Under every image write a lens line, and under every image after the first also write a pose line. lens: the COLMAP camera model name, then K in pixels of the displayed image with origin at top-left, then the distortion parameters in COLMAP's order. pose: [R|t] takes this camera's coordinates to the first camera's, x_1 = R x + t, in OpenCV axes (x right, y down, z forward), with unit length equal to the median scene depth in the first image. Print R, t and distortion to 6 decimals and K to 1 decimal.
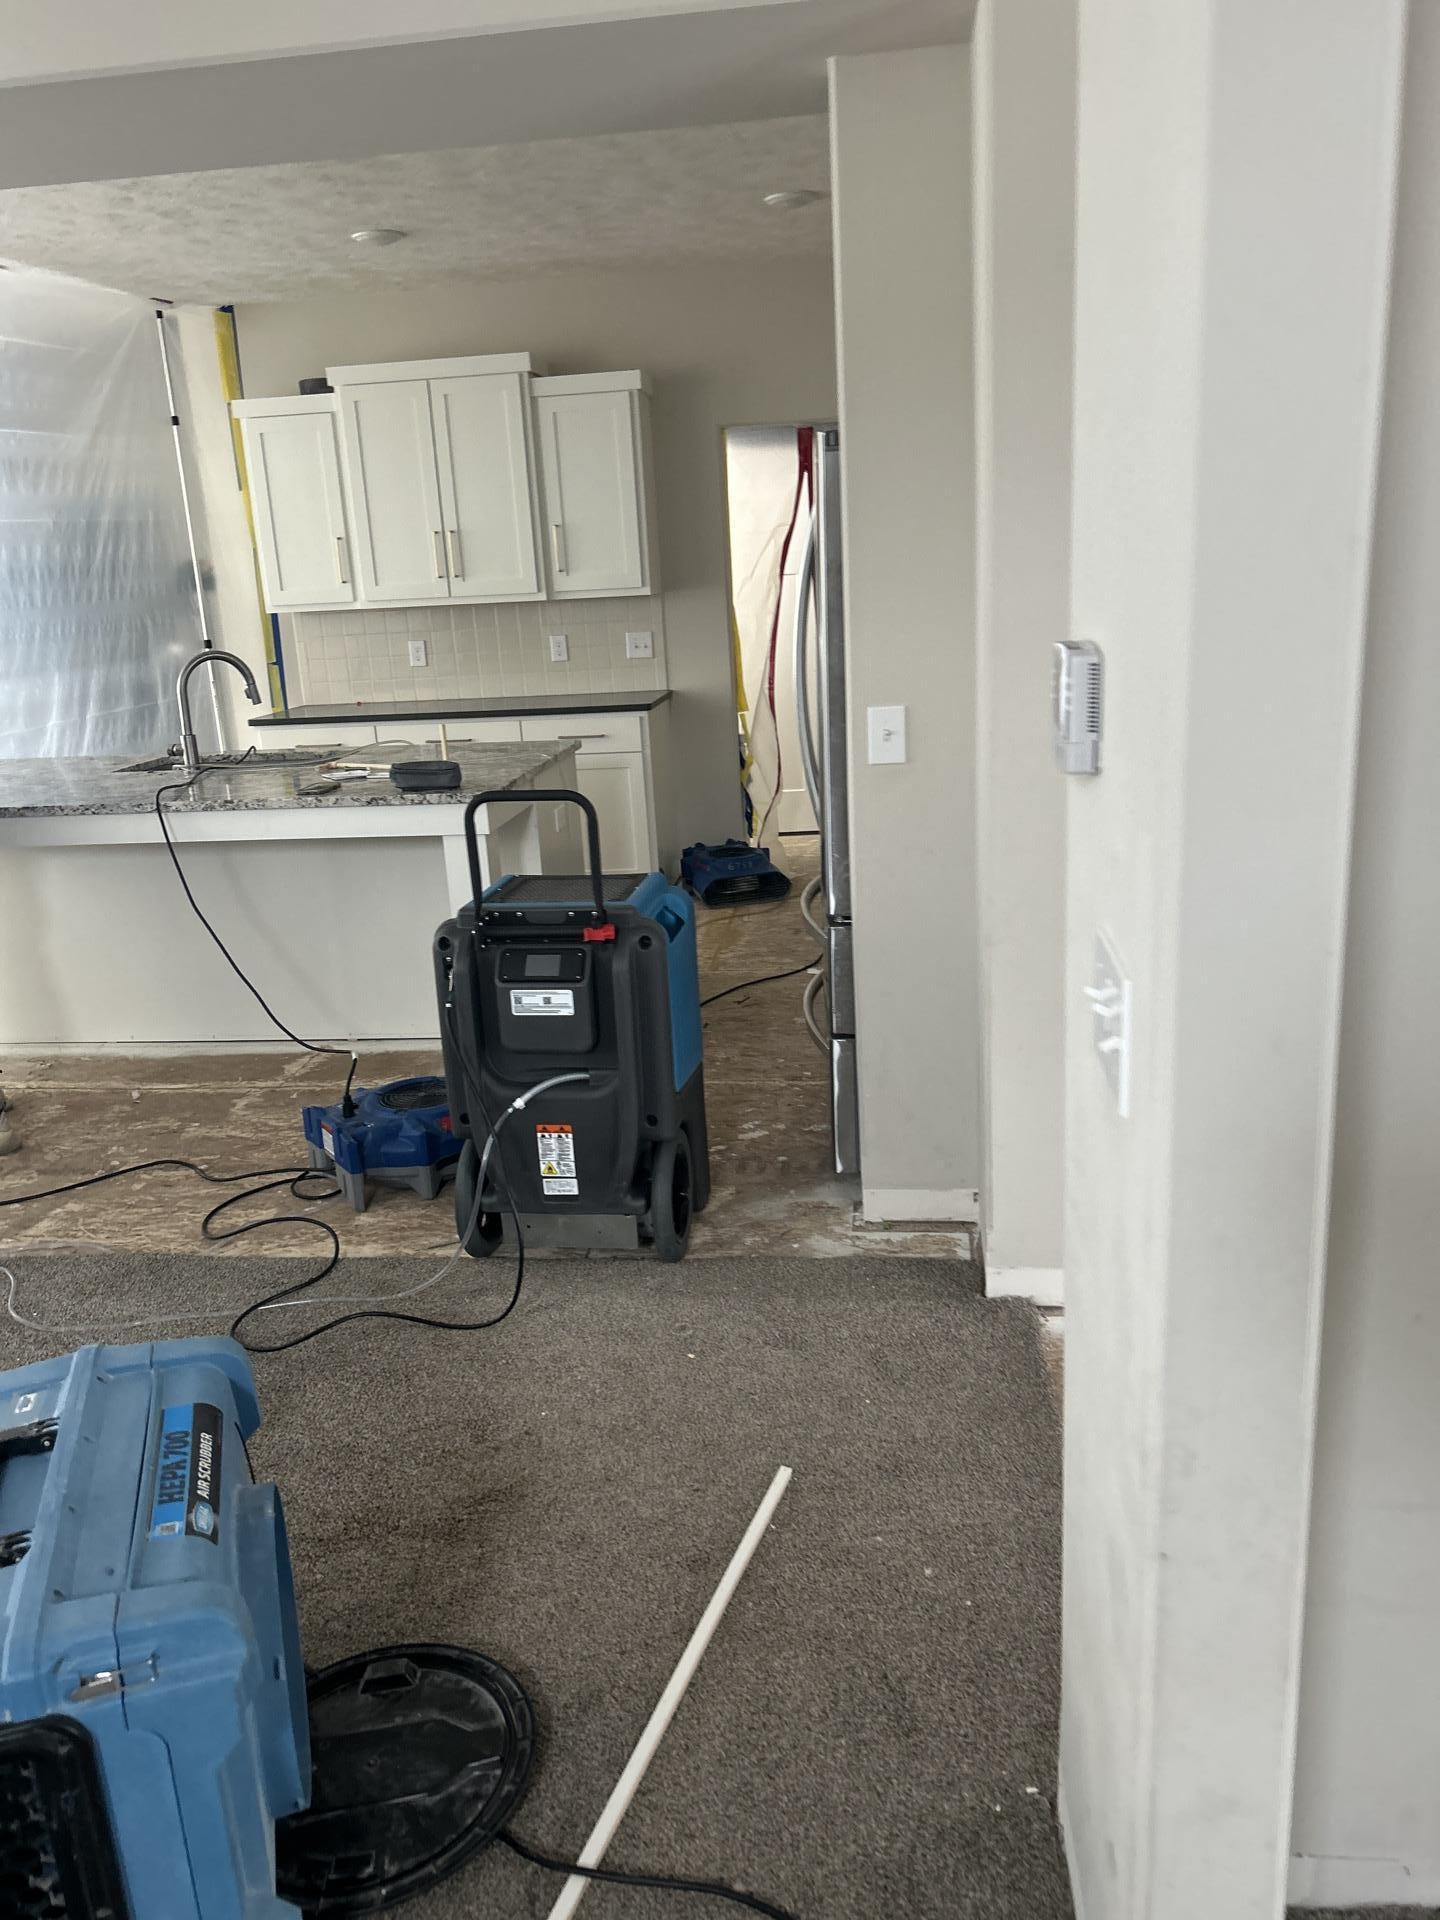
lens RADIAL K [[1445.6, 0, 733.6], [0, 1445.6, 965.1], [0, 0, 1]] dist [0.049431, -0.057229]
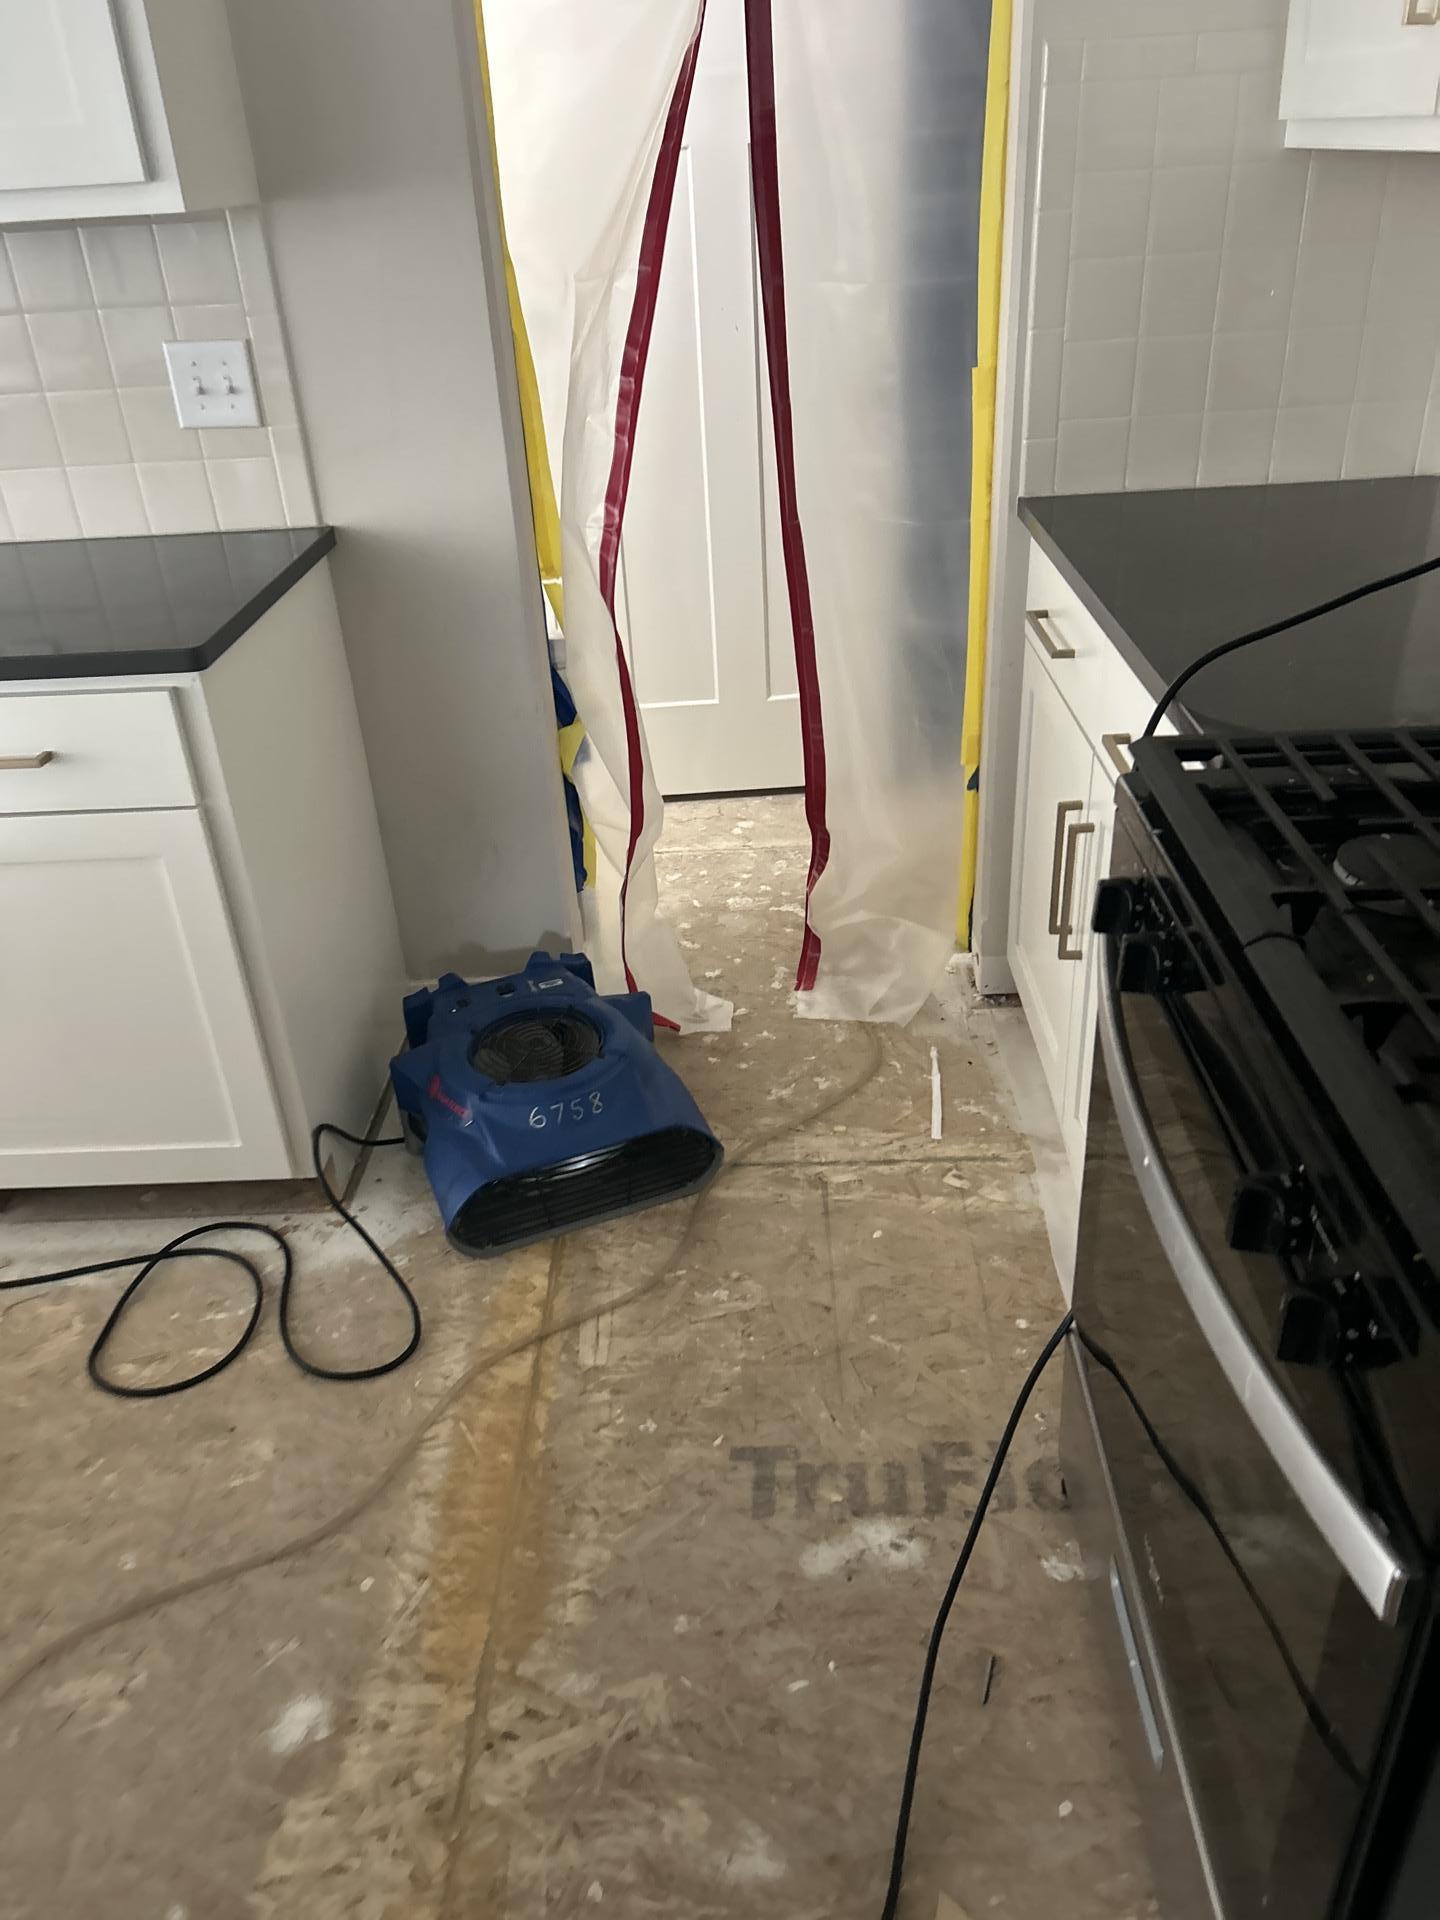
lens RADIAL K [[1445.6, 0, 714.9], [0, 1445.6, 958.3], [0, 0, 1]] dist [0.049431, -0.057229]
pose [[0.996457, -0.046400, 0.070149, 0.023437], [0.029098, 0.972738, 0.230074, -0.243895], [-0.078912, -0.227218, 0.970642, 0.943465]]
